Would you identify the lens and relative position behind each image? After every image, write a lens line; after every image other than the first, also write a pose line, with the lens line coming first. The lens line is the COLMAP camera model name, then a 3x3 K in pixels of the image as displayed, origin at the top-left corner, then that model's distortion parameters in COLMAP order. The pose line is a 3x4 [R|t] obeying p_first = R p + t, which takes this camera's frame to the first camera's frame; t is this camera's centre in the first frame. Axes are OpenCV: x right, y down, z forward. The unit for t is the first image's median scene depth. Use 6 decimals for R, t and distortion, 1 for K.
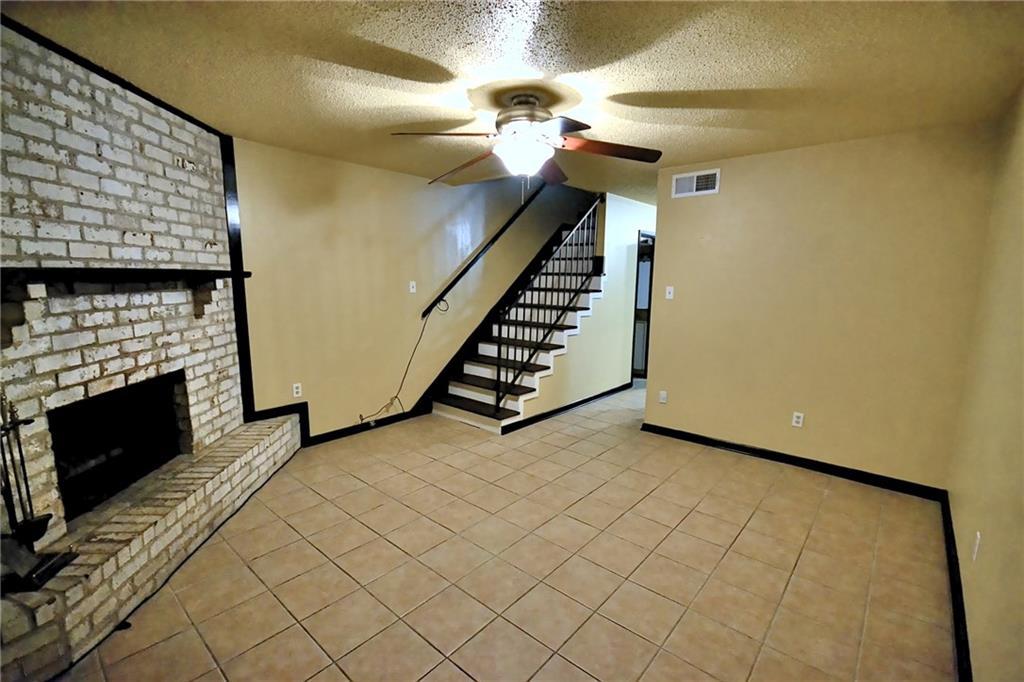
lens RADIAL K [[457.4, 0, 508.5], [0, 457.4, 346.7], [0, 0, 1]] dist [0.013836, -0.012537]
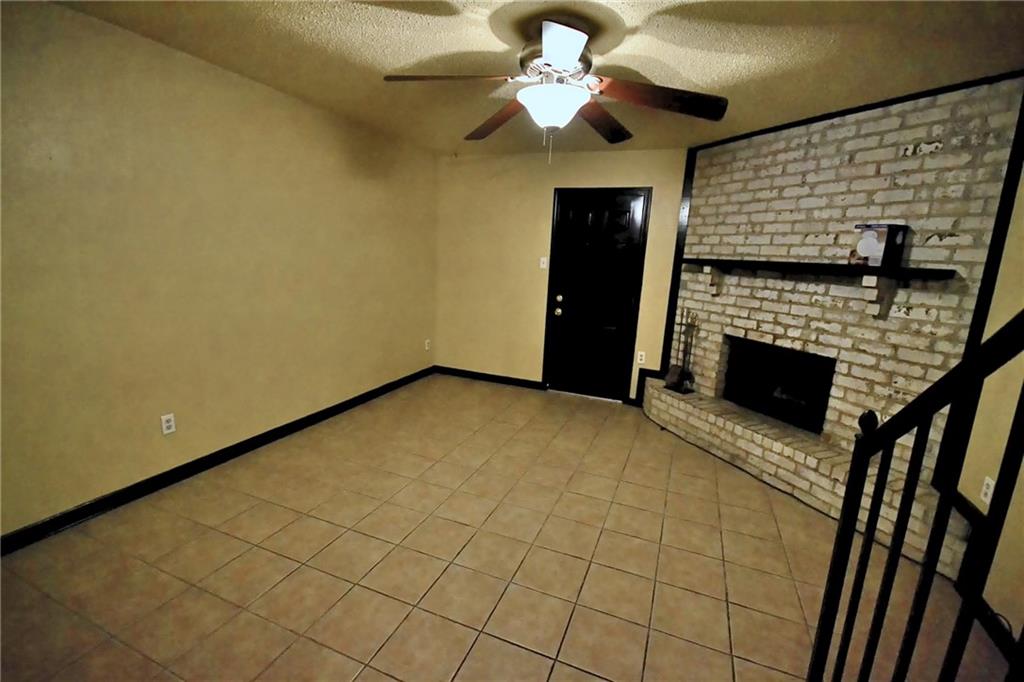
lens RADIAL K [[457.4, 0, 508.5], [0, 457.4, 346.7], [0, 0, 1]] dist [0.013836, -0.012537]
pose [[-0.941779, 0.005963, -0.336180, 0.406082], [-0.114875, 0.933972, 0.338379, -0.286222], [0.316001, 0.357297, -0.878910, 1.925979]]
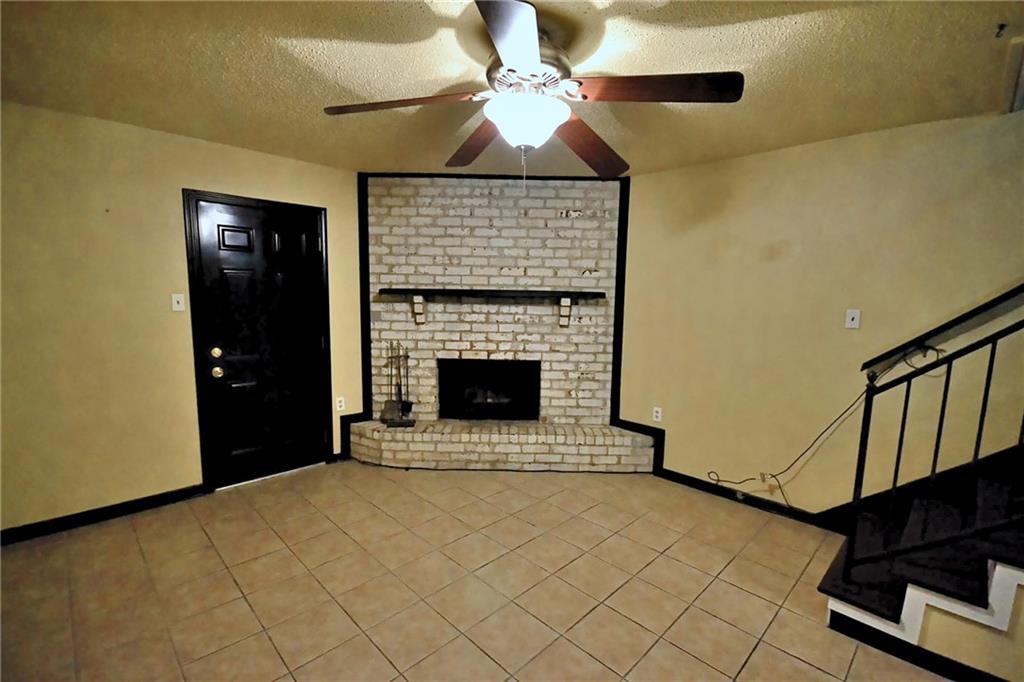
lens RADIAL K [[457.4, 0, 508.5], [0, 457.4, 346.7], [0, 0, 1]] dist [0.013836, -0.012537]
pose [[-0.066047, 0.103747, -0.992408, 0.794094], [-0.173631, 0.978212, 0.113818, -0.157900], [0.982594, 0.179830, -0.046594, 1.103662]]
